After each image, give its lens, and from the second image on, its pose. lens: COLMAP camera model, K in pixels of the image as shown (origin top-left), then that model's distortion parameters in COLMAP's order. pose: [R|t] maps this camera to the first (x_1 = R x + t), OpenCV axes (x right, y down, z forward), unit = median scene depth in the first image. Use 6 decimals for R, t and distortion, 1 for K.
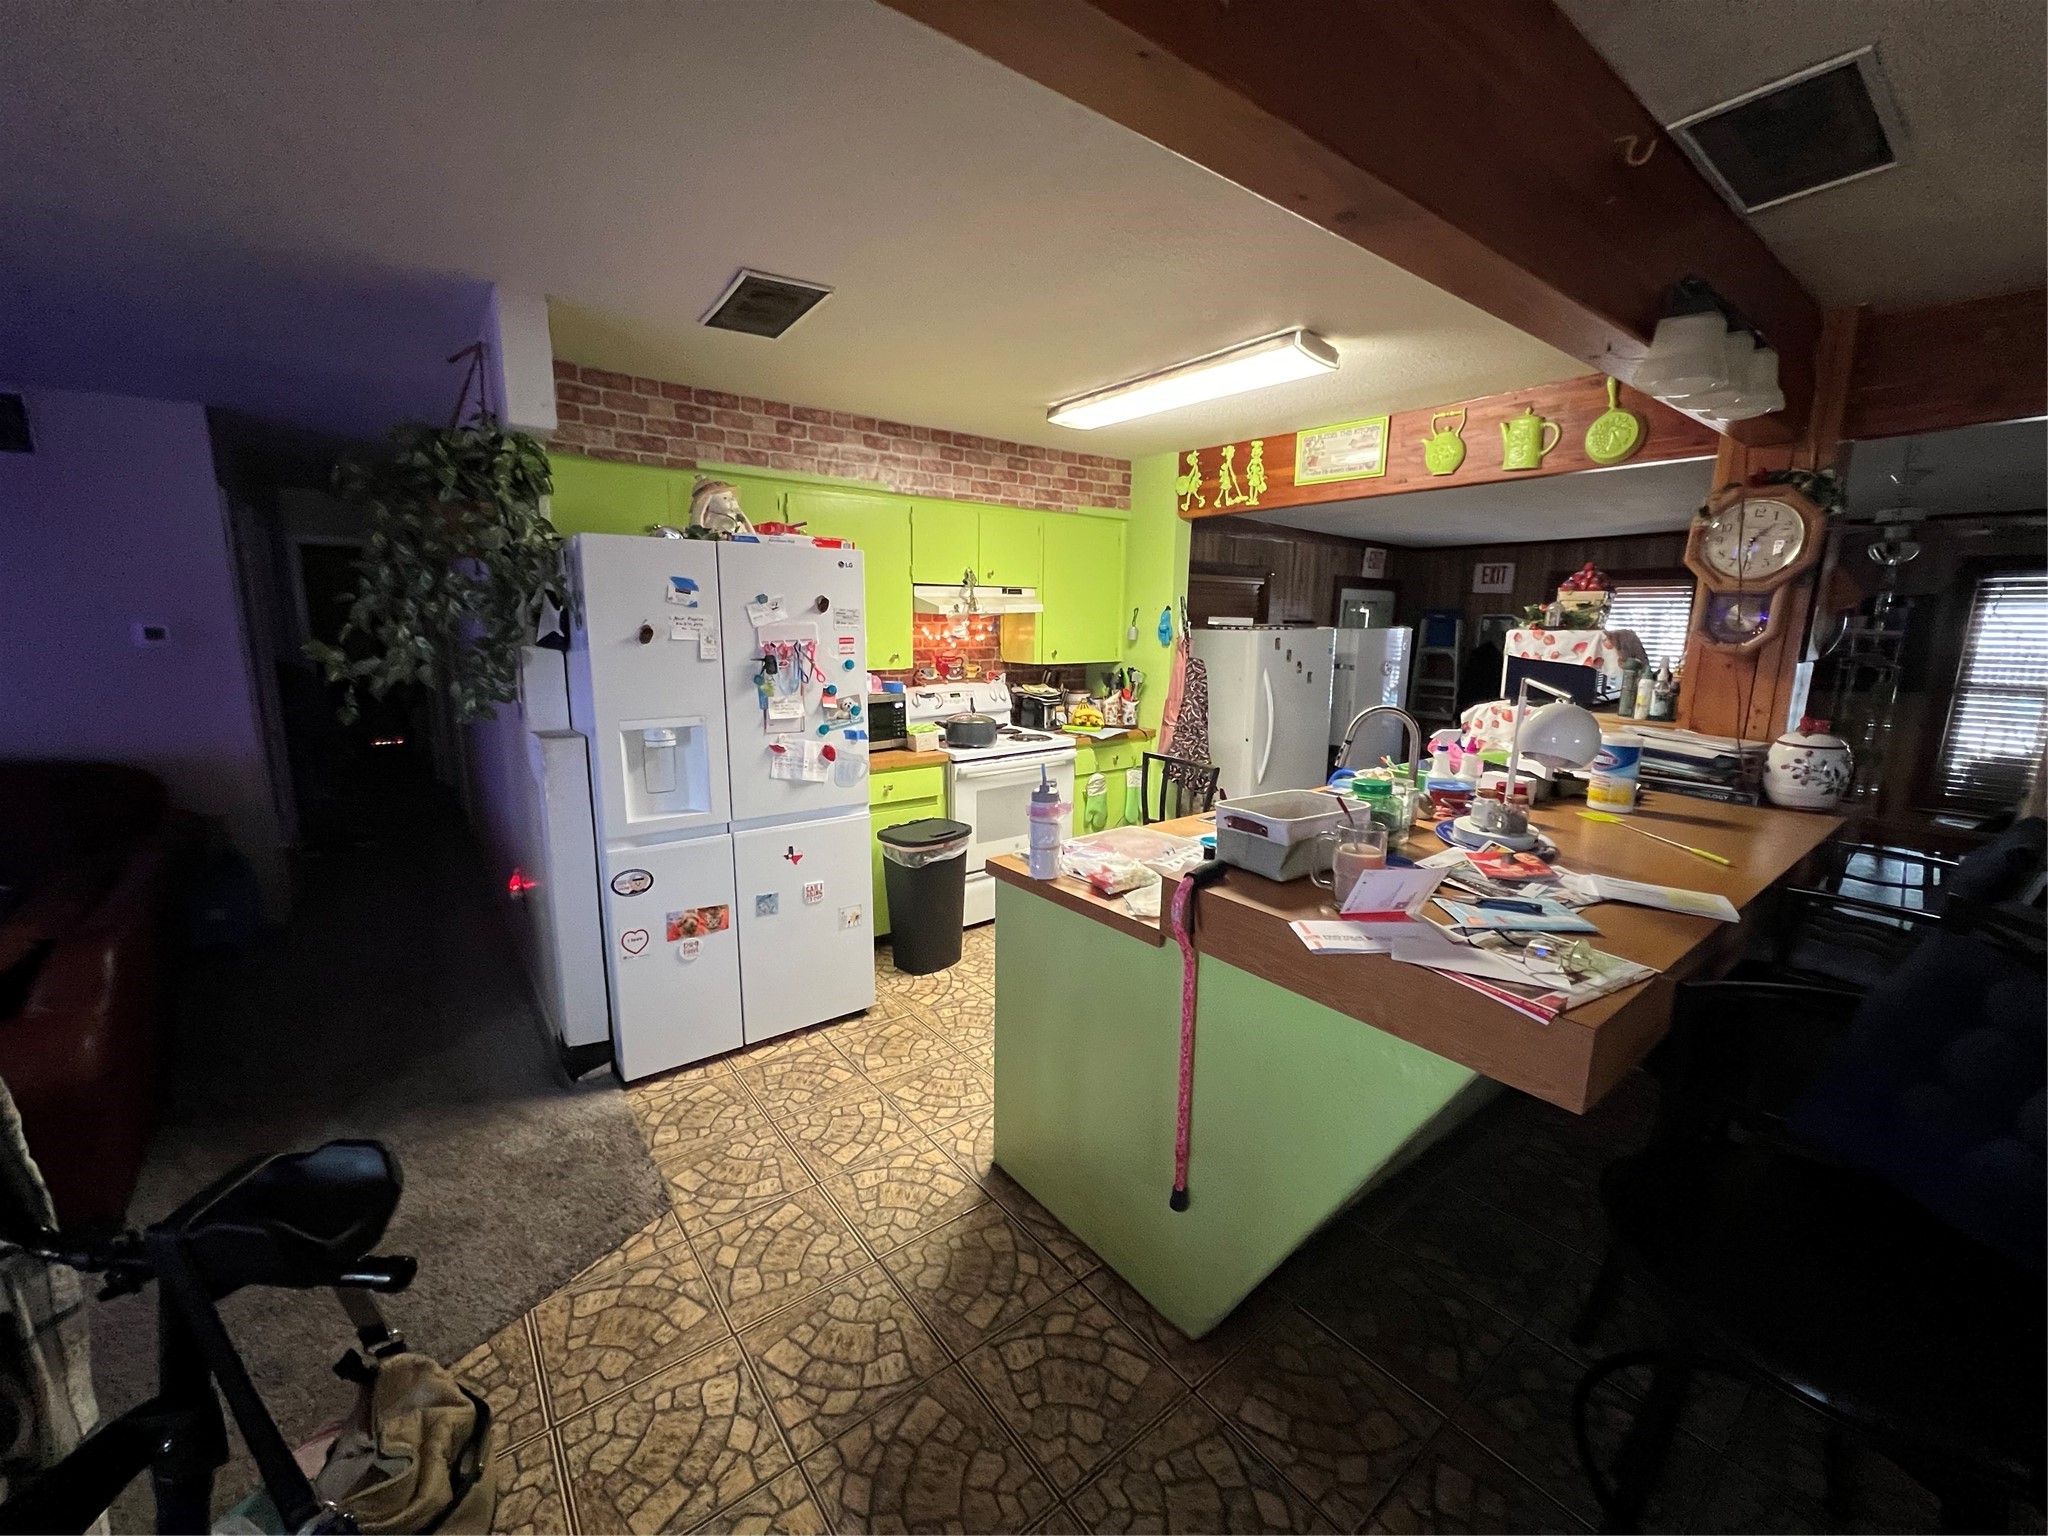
lens RADIAL K [[816.3, 0, 1025.9], [0, 816.3, 768.1], [0, 0, 1]] dist [-0.002560, 0.000817]
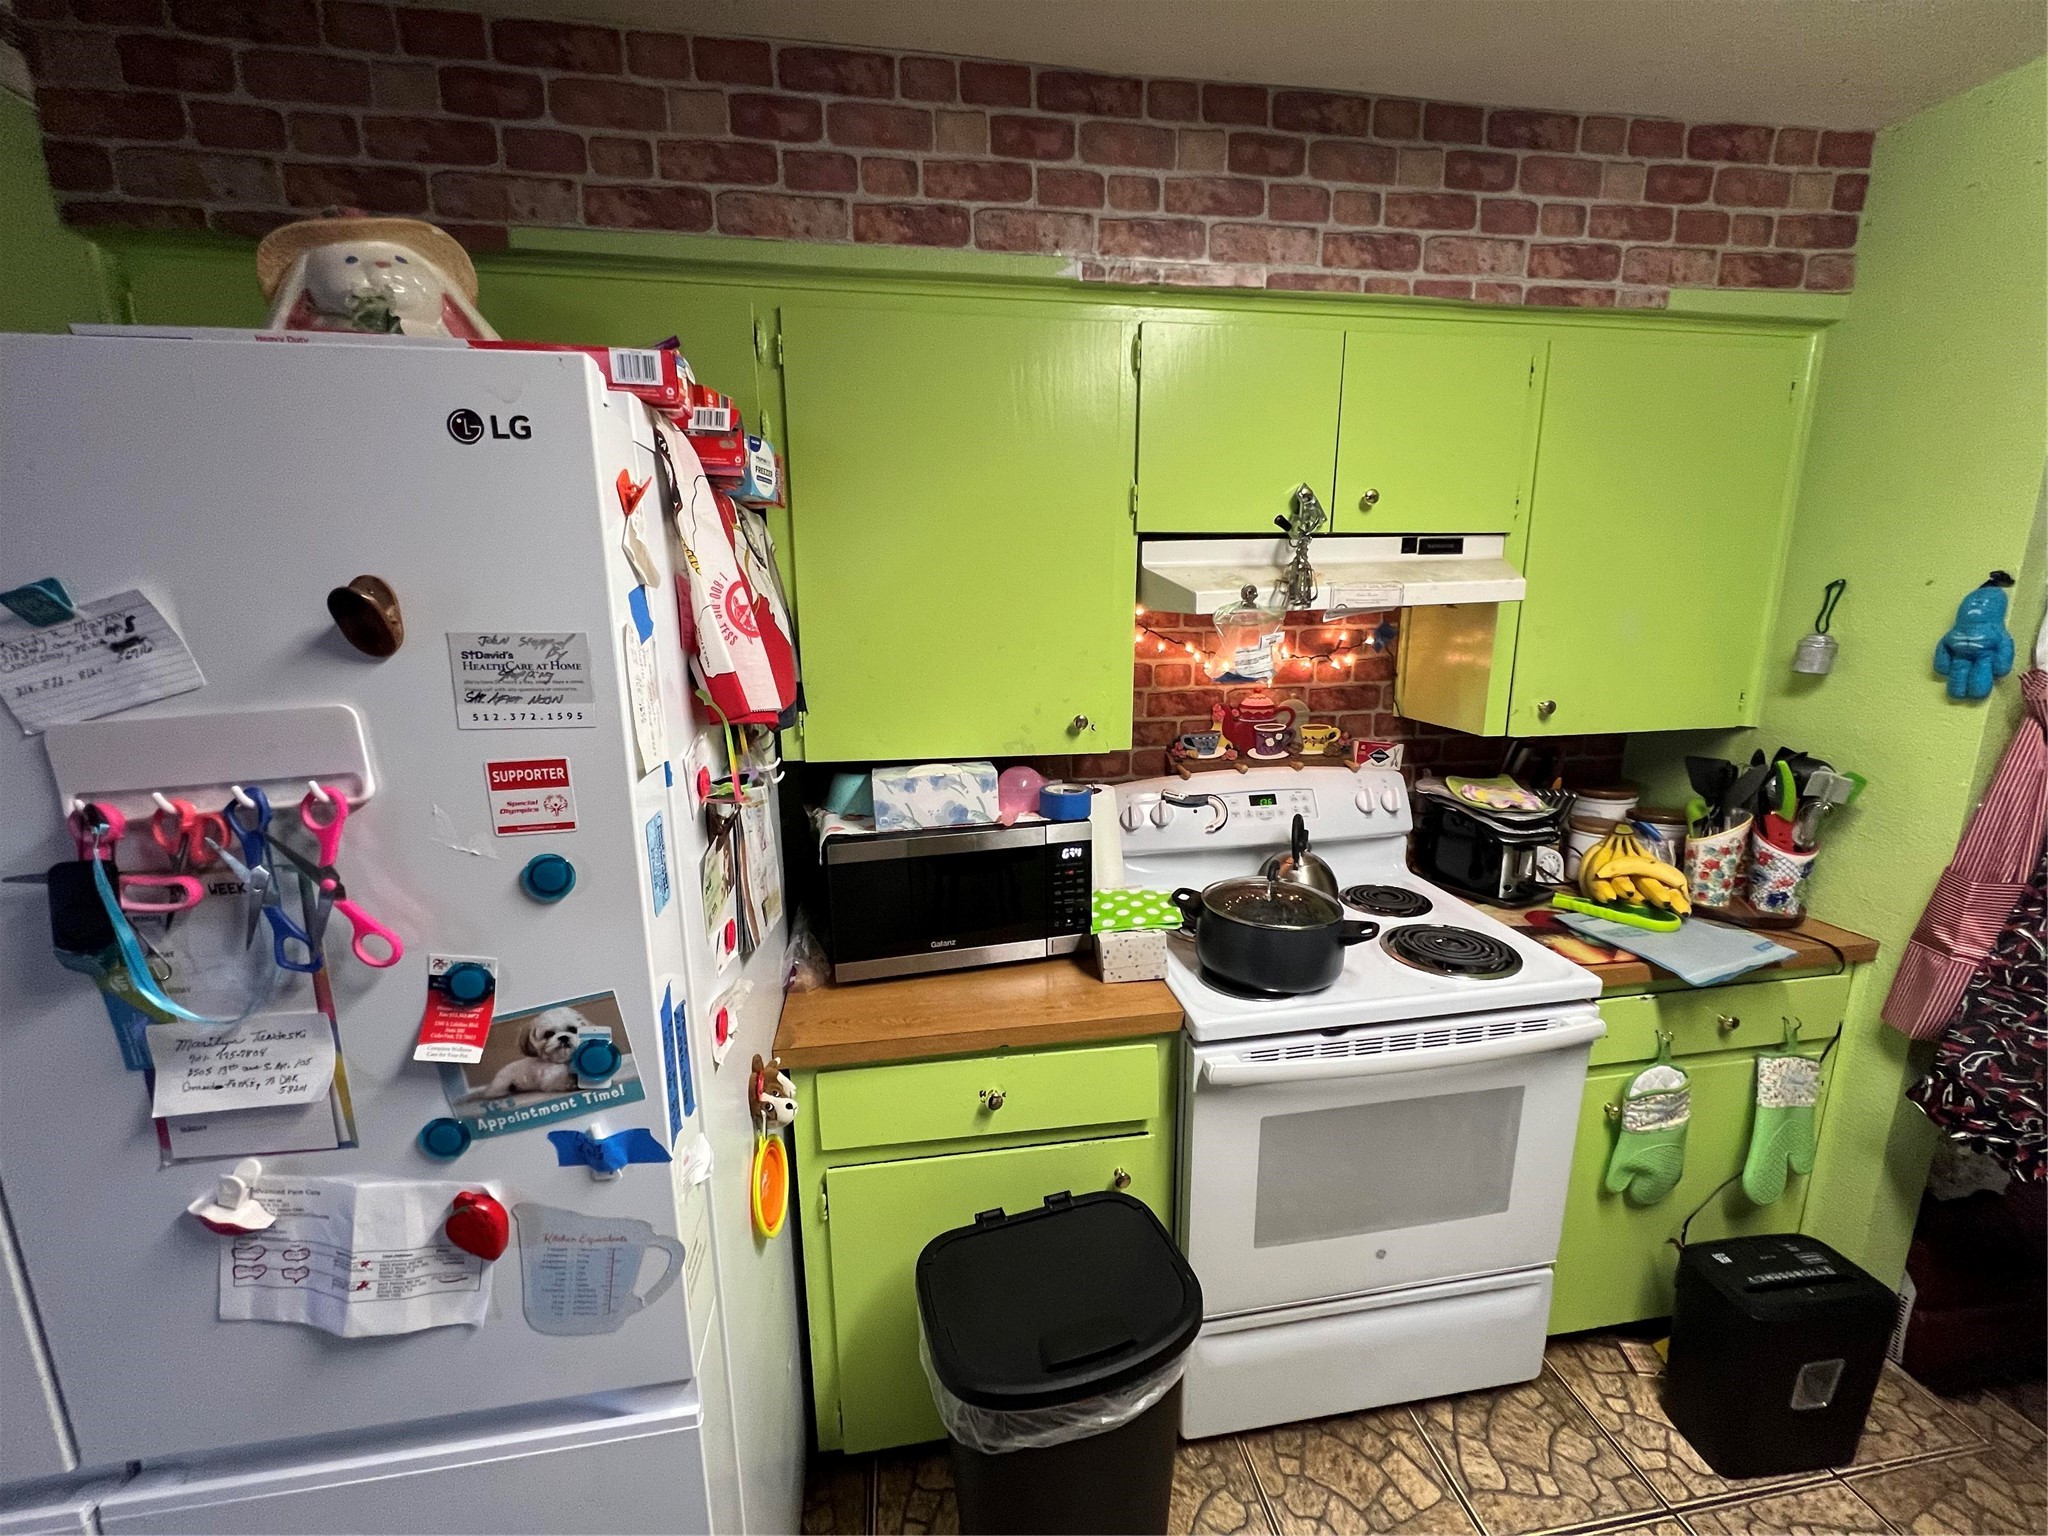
lens RADIAL K [[822.4, 0, 1024.4], [0, 822.4, 765.4], [0, 0, 1]] dist [-0.002475, -0.000218]
pose [[0.877279, 0.080401, -0.473200, 0.004972], [-0.068793, 0.996754, 0.041820, -0.116913], [0.475026, -0.004135, 0.879962, 0.568450]]
